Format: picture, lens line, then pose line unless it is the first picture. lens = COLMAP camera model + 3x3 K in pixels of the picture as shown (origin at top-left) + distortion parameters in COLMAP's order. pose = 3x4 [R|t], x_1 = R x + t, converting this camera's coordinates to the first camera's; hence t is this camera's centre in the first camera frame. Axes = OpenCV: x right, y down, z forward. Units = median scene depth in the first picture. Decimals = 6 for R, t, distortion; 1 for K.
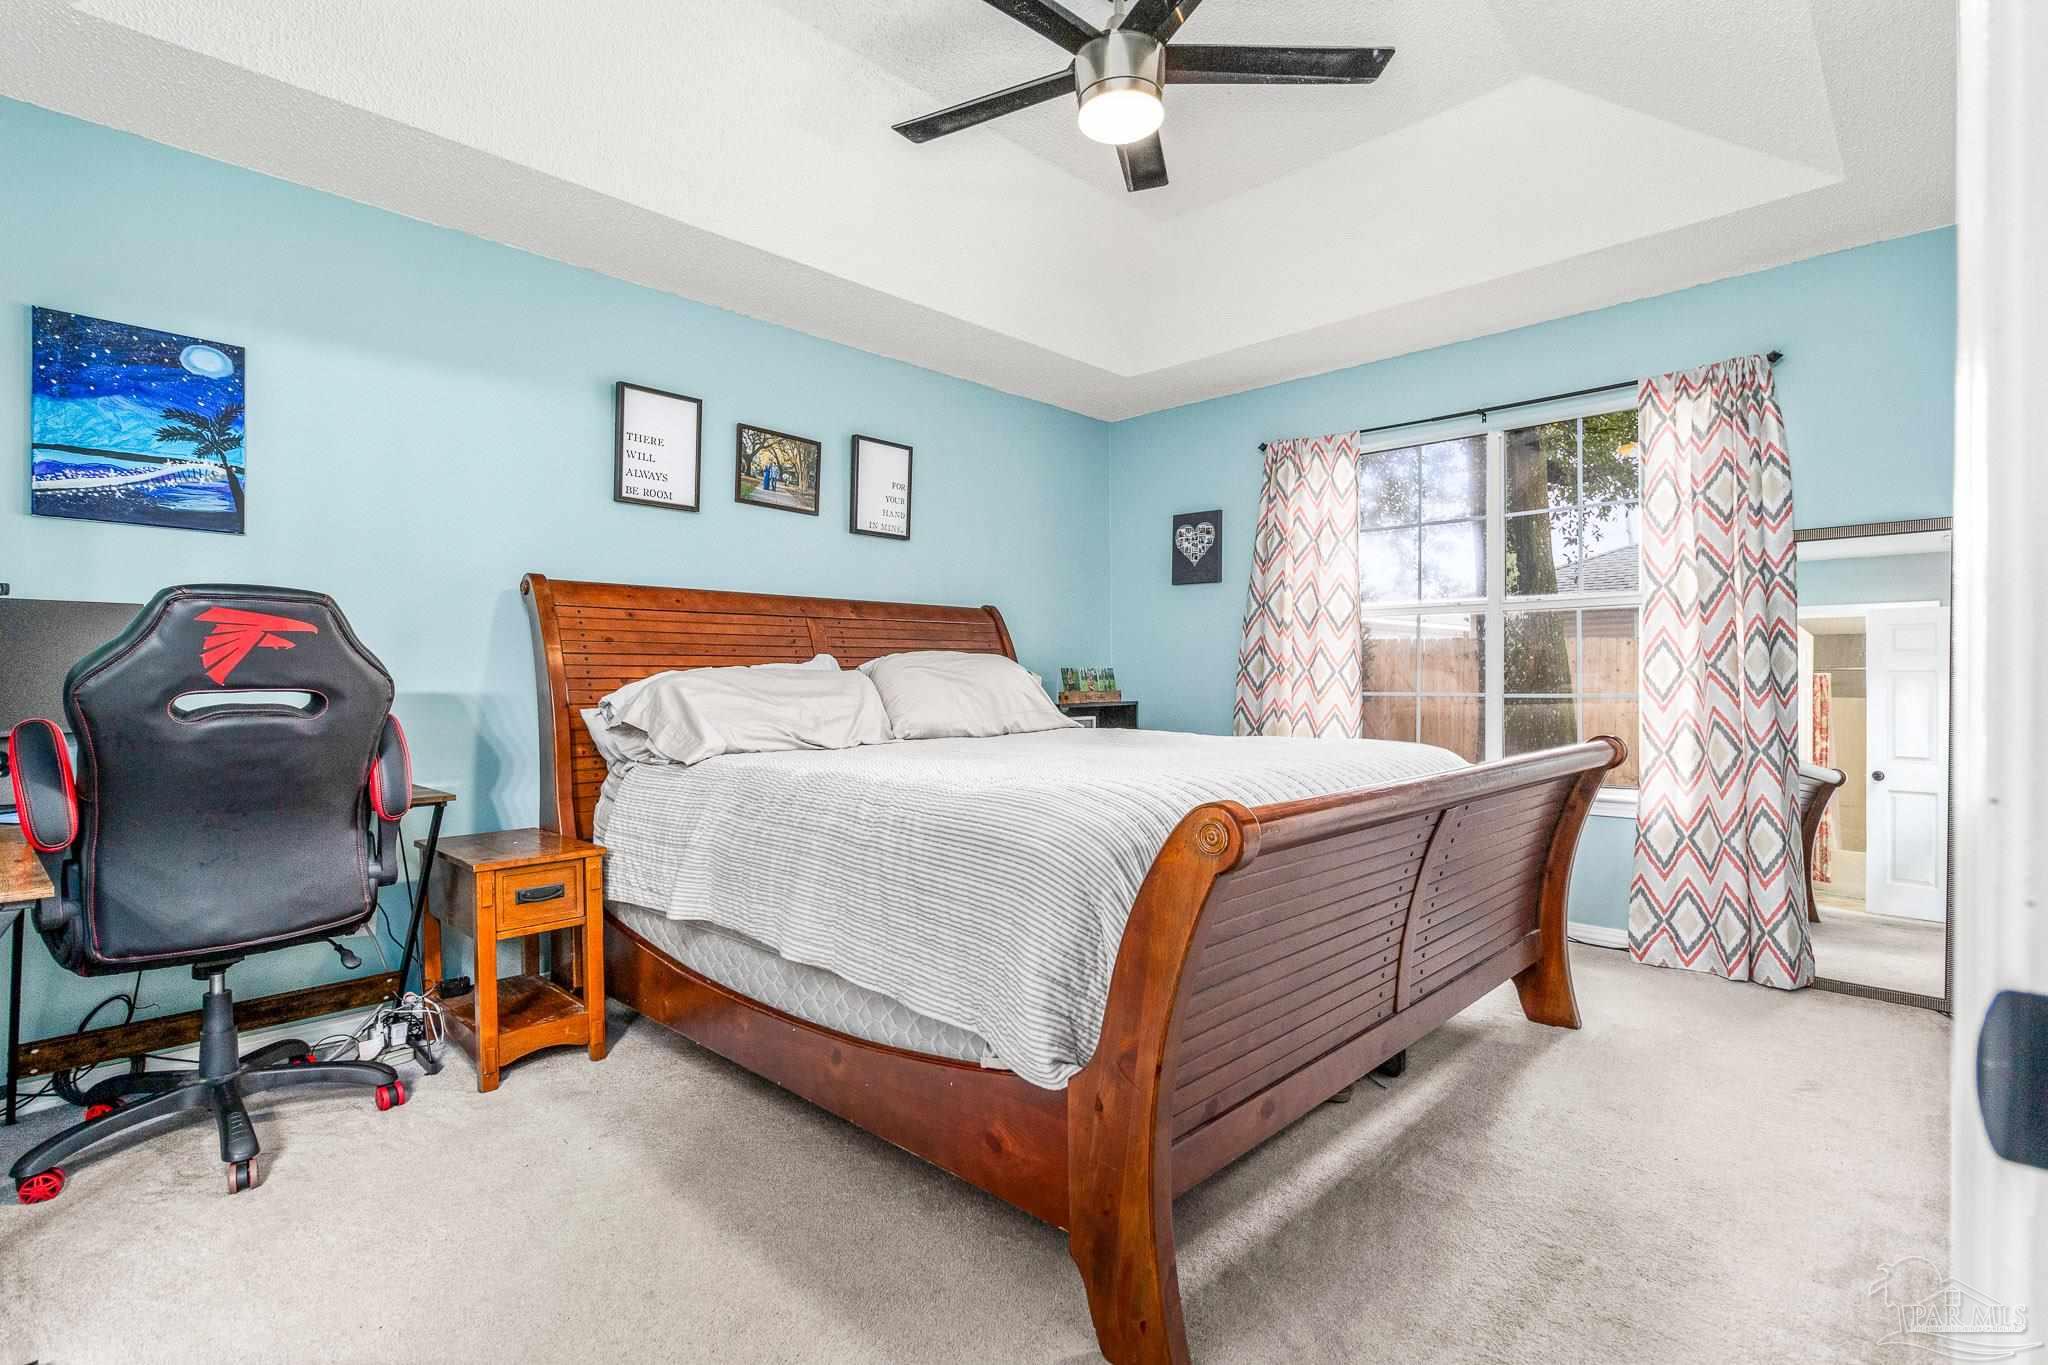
lens RADIAL K [[968.5, 0, 1017.4], [0, 968.5, 668.6], [0, 0, 1]] dist [0.000762, 0.000578]
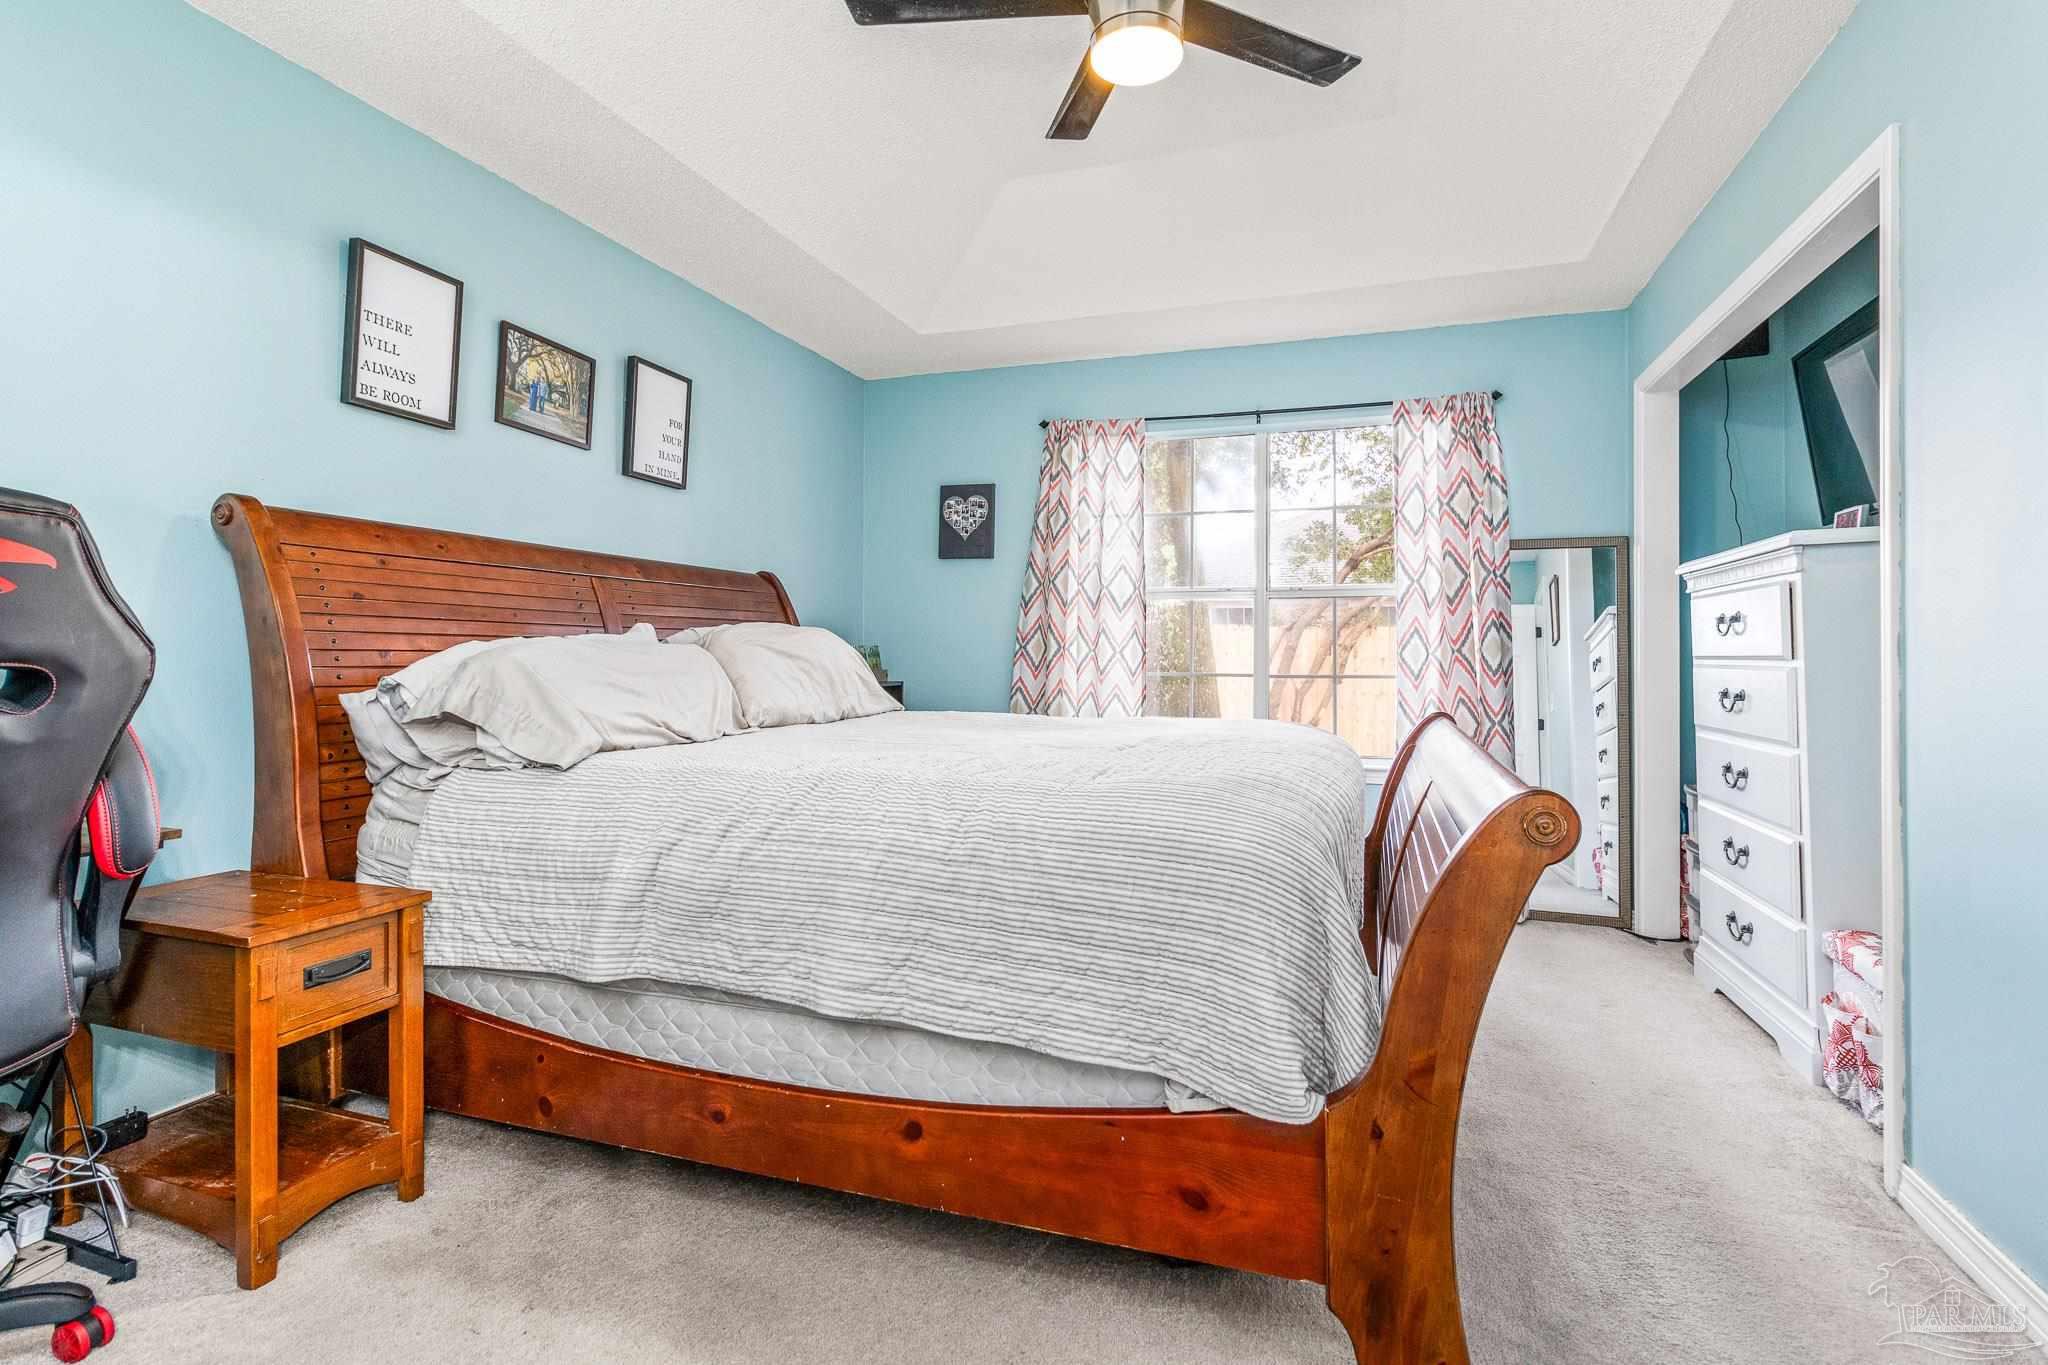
lens RADIAL K [[991.8, 0, 1004.1], [0, 991.8, 632.9], [0, 0, 1]] dist [0.001336, 0.000977]
pose [[0.909450, 0.019535, 0.415354, -0.269621], [-0.013993, 0.999768, -0.016382, 0.002474], [-0.415577, 0.009086, 0.909512, 0.129522]]
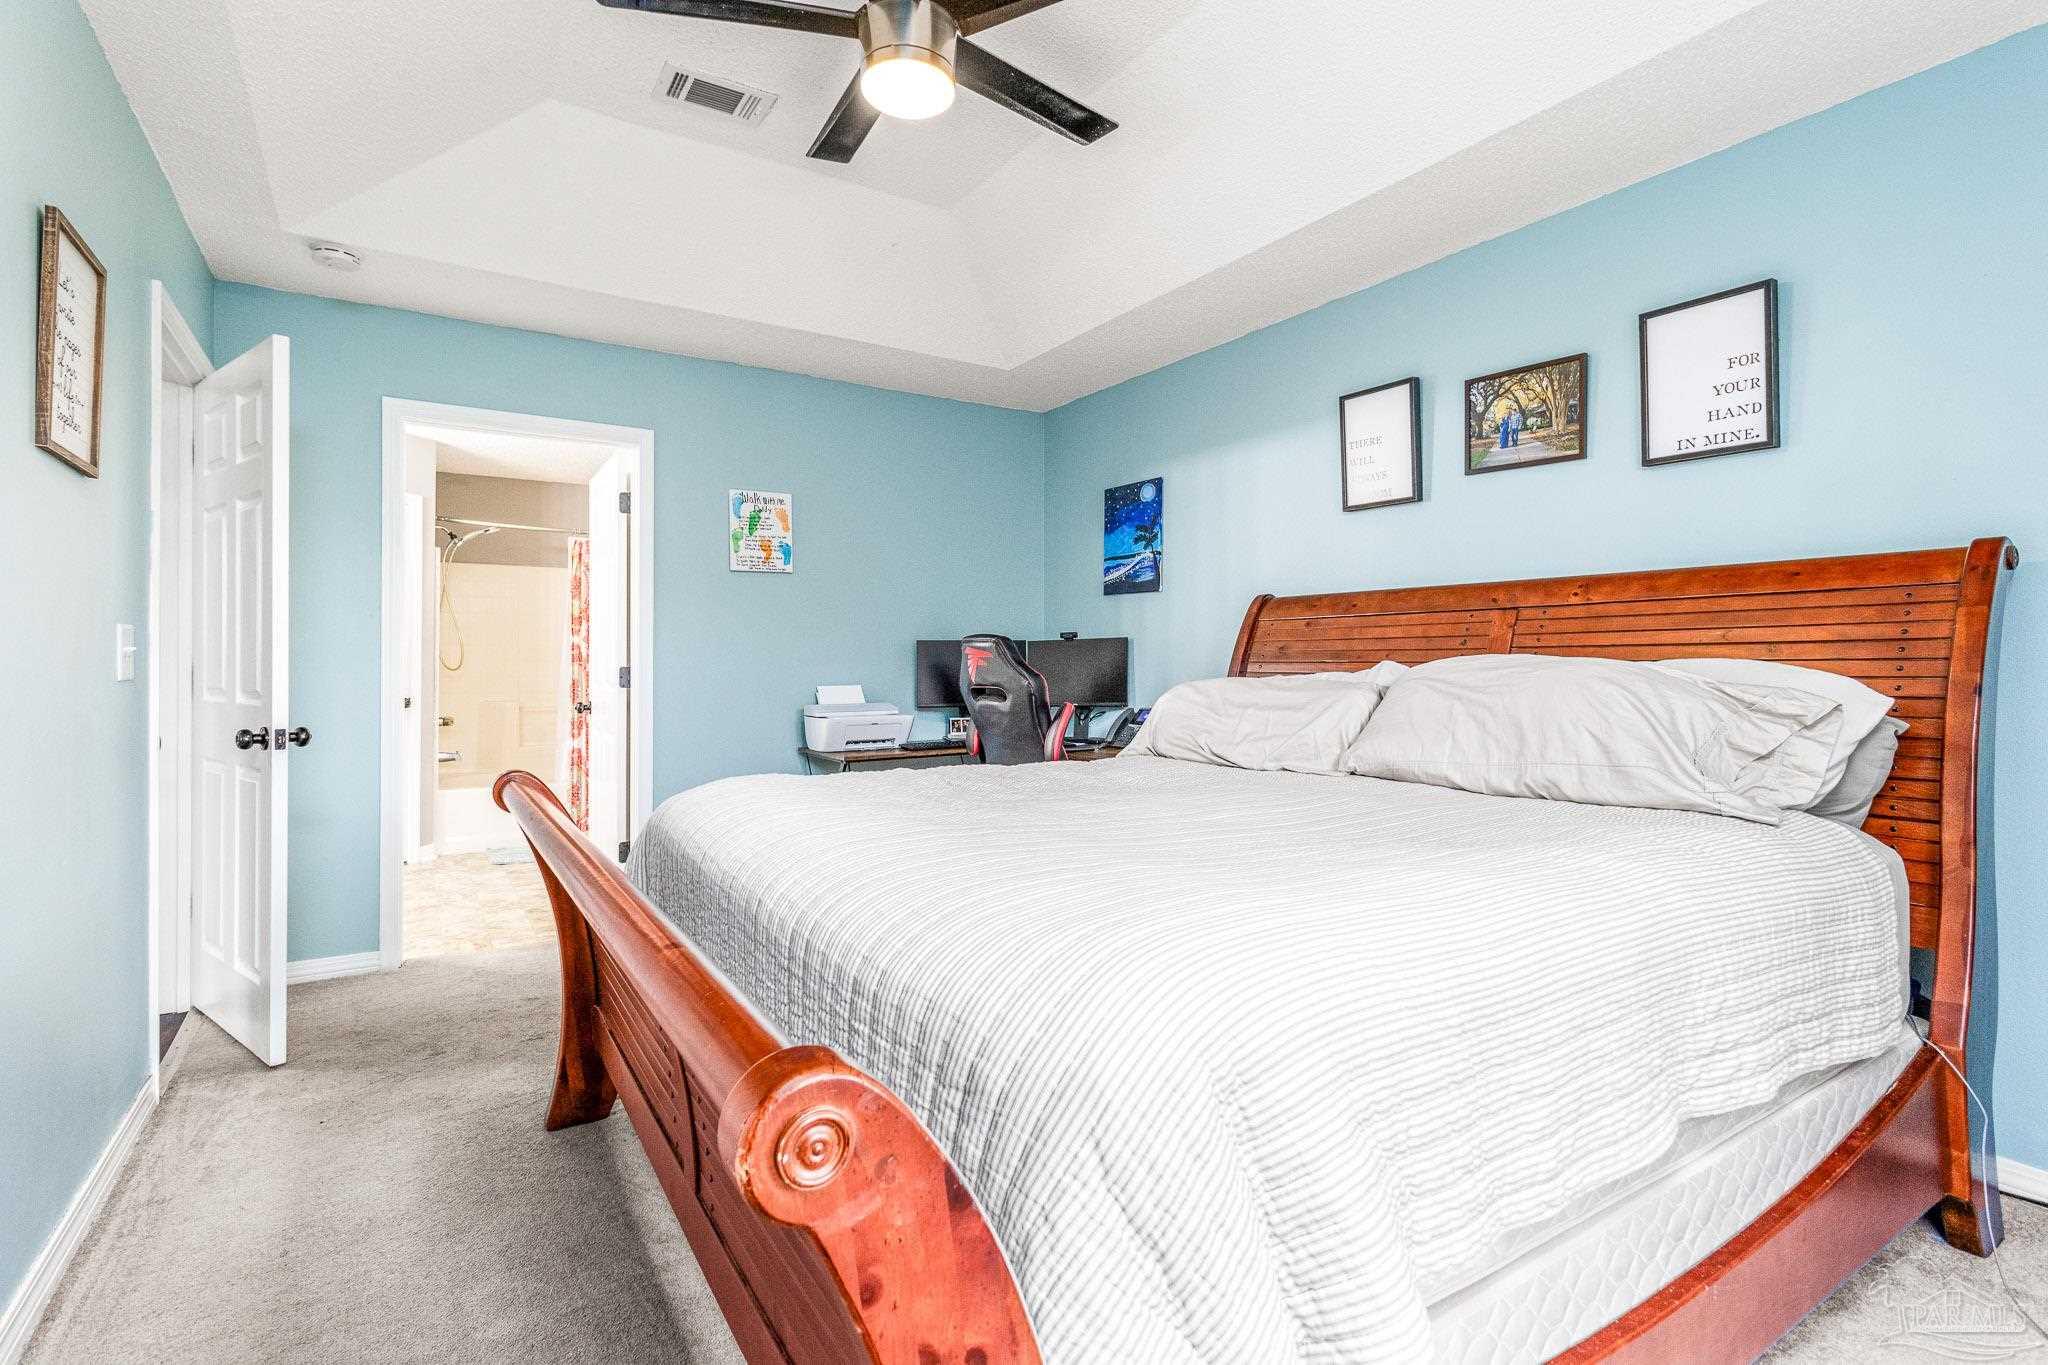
lens RADIAL K [[968.5, 0, 1017.4], [0, 968.5, 668.6], [0, 0, 1]] dist [0.000762, 0.000578]
pose [[-0.225678, 0.010812, -0.974142, 0.665456], [0.010550, 0.999907, 0.008654, -0.018468], [0.974145, -0.008324, -0.225771, 0.879440]]
